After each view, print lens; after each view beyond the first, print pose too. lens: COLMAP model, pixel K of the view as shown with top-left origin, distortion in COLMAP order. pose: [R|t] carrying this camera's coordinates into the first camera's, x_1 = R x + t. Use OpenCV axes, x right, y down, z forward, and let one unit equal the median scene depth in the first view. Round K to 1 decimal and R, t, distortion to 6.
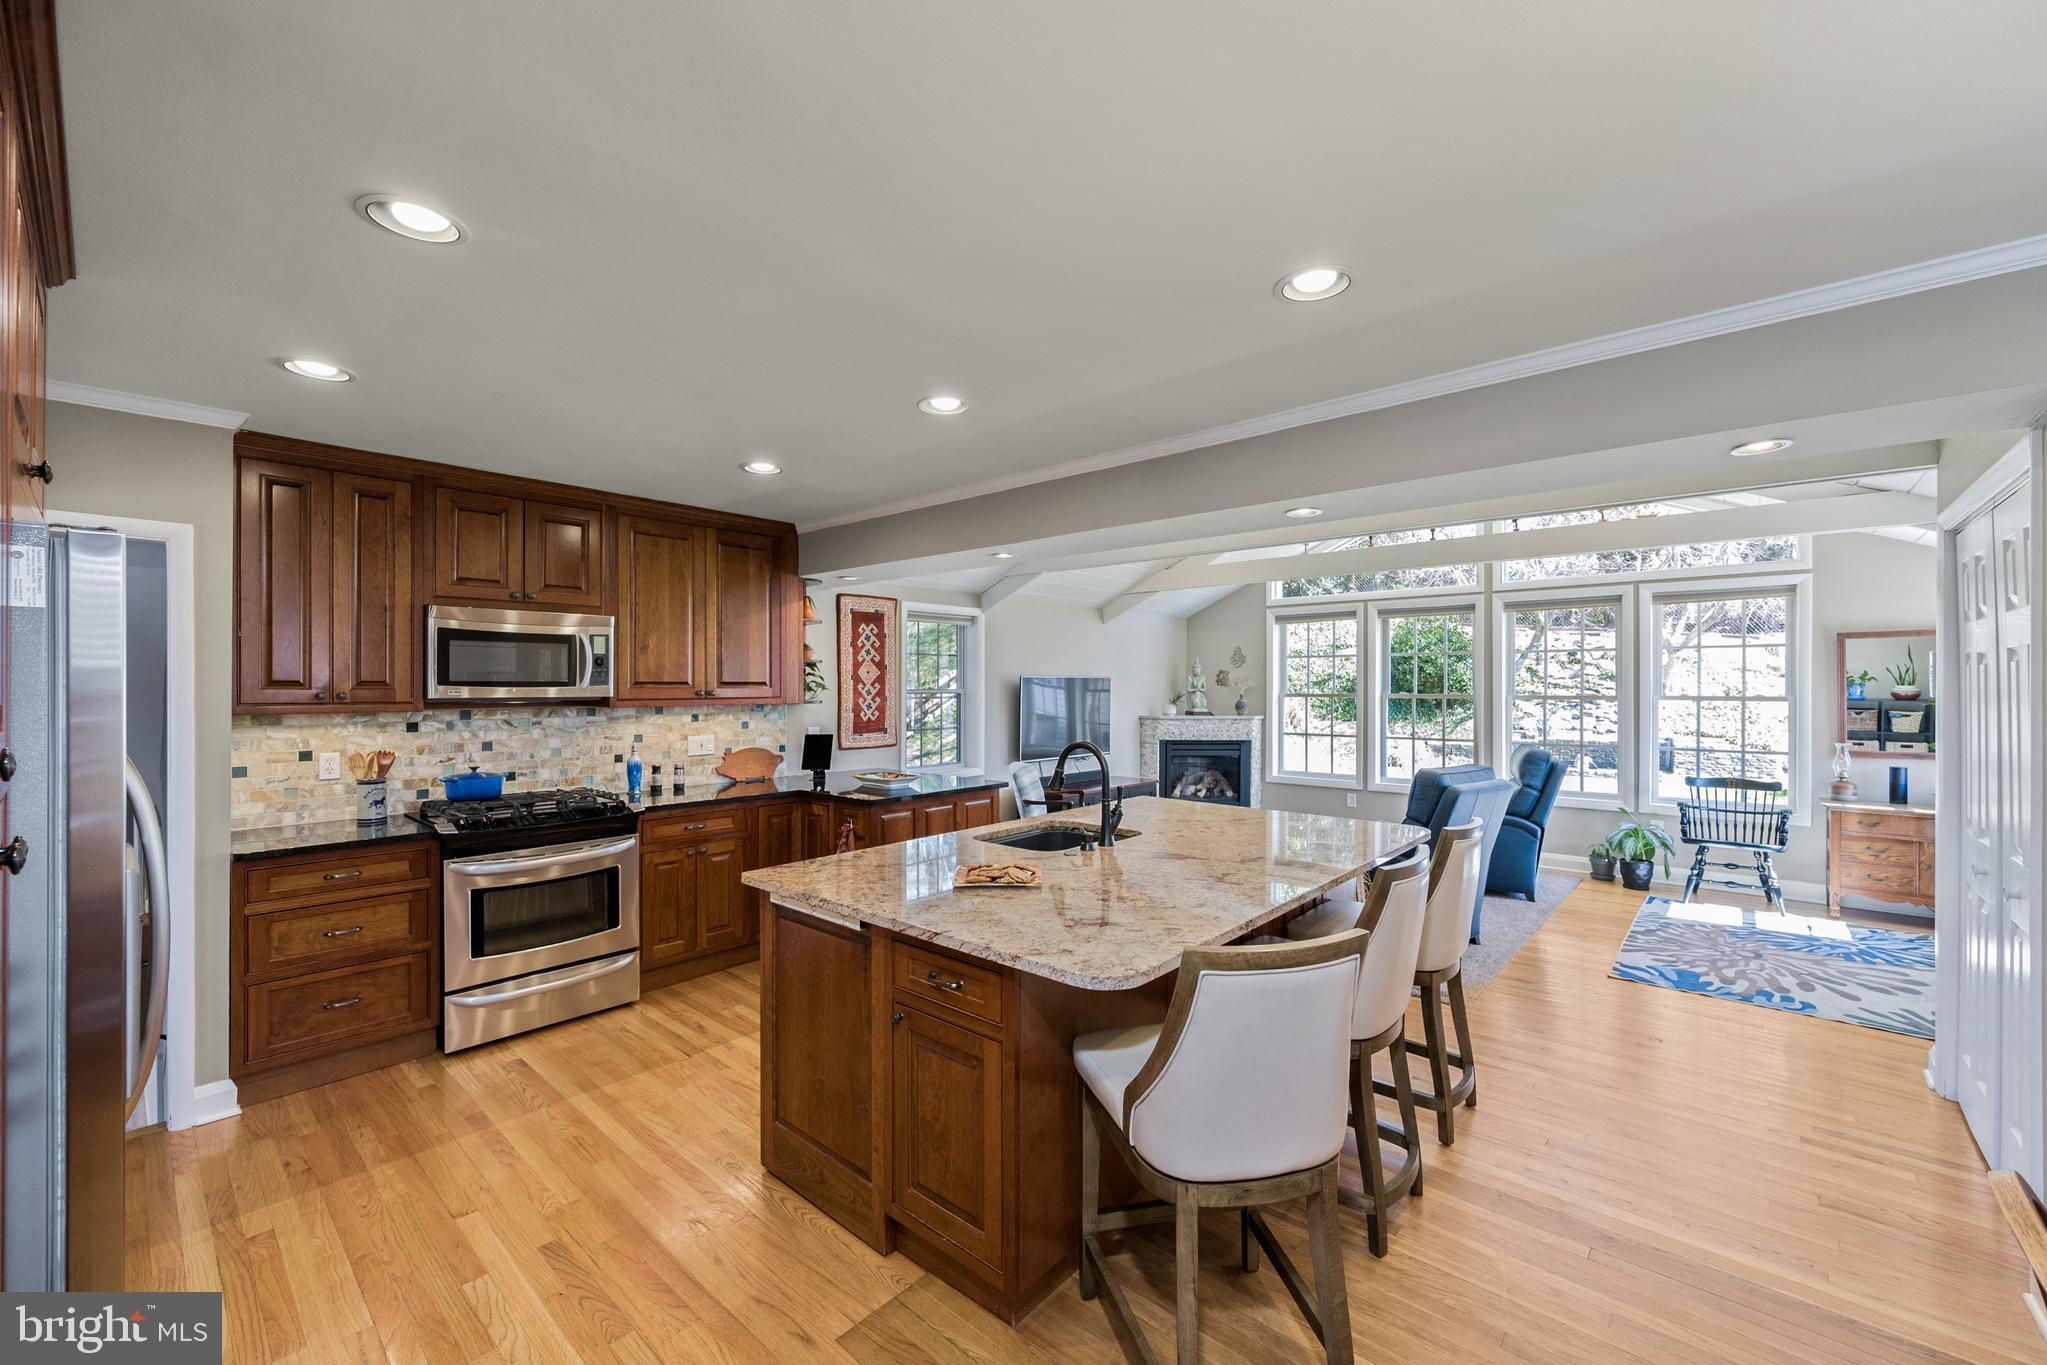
lens RADIAL K [[815.1, 0, 1023.8], [0, 815.1, 682.1], [0, 0, 1]] dist [-0.000955, -0.000295]
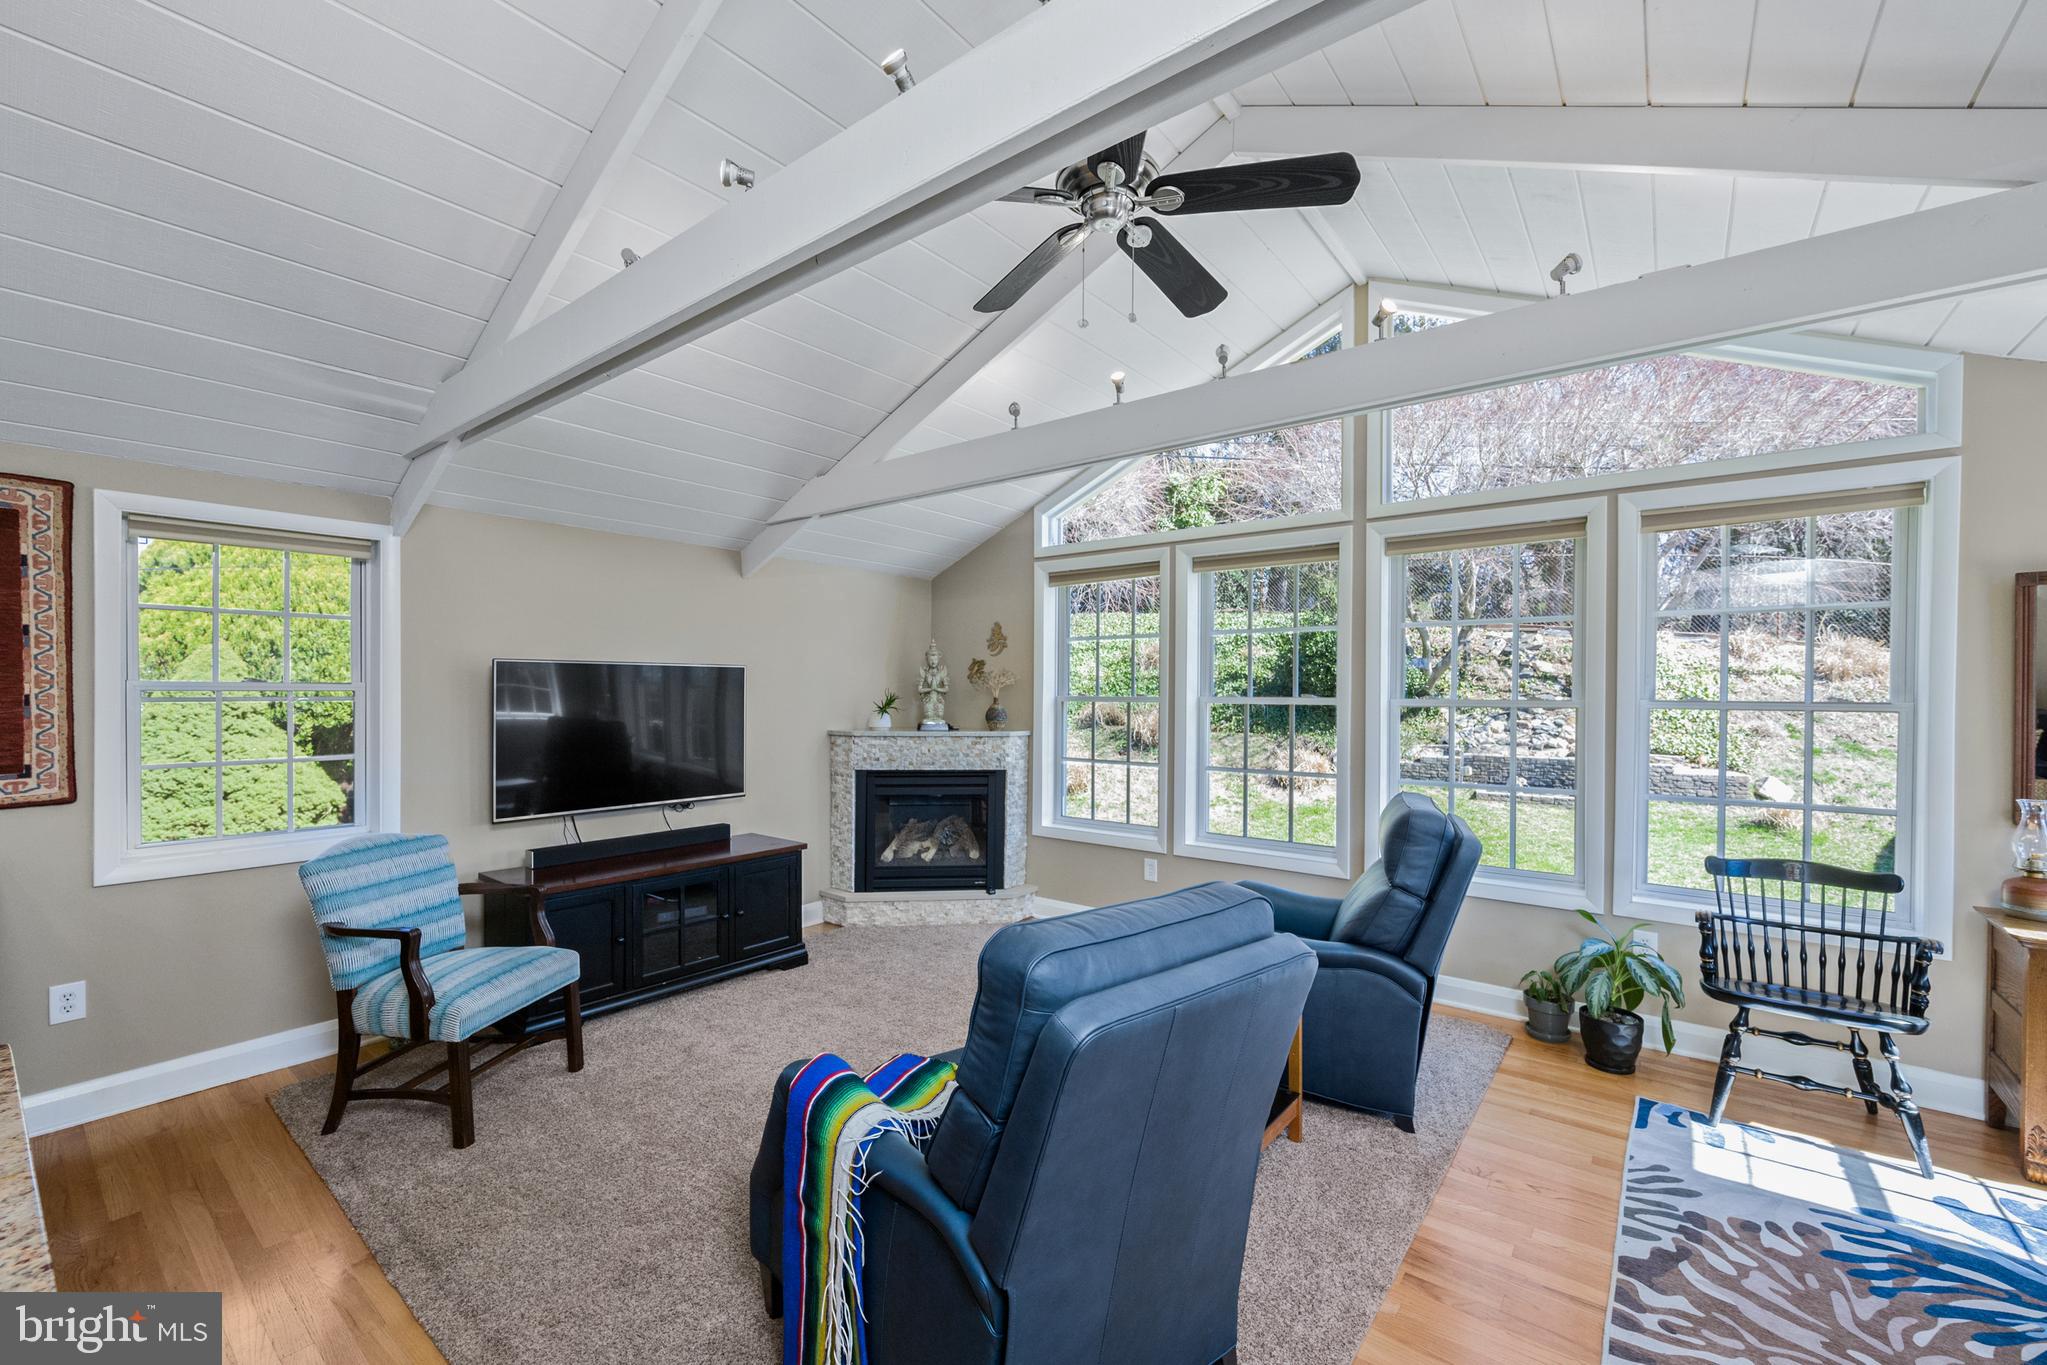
lens RADIAL K [[815.1, 0, 1017.2], [0, 815.1, 697.6], [0, 0, 1]] dist [-0.000955, -0.000295]
pose [[0.998658, 0.003966, 0.051646, 0.389955], [-0.004553, 0.999926, 0.011251, 0.012670], [-0.051597, -0.011471, 0.998602, 0.567693]]
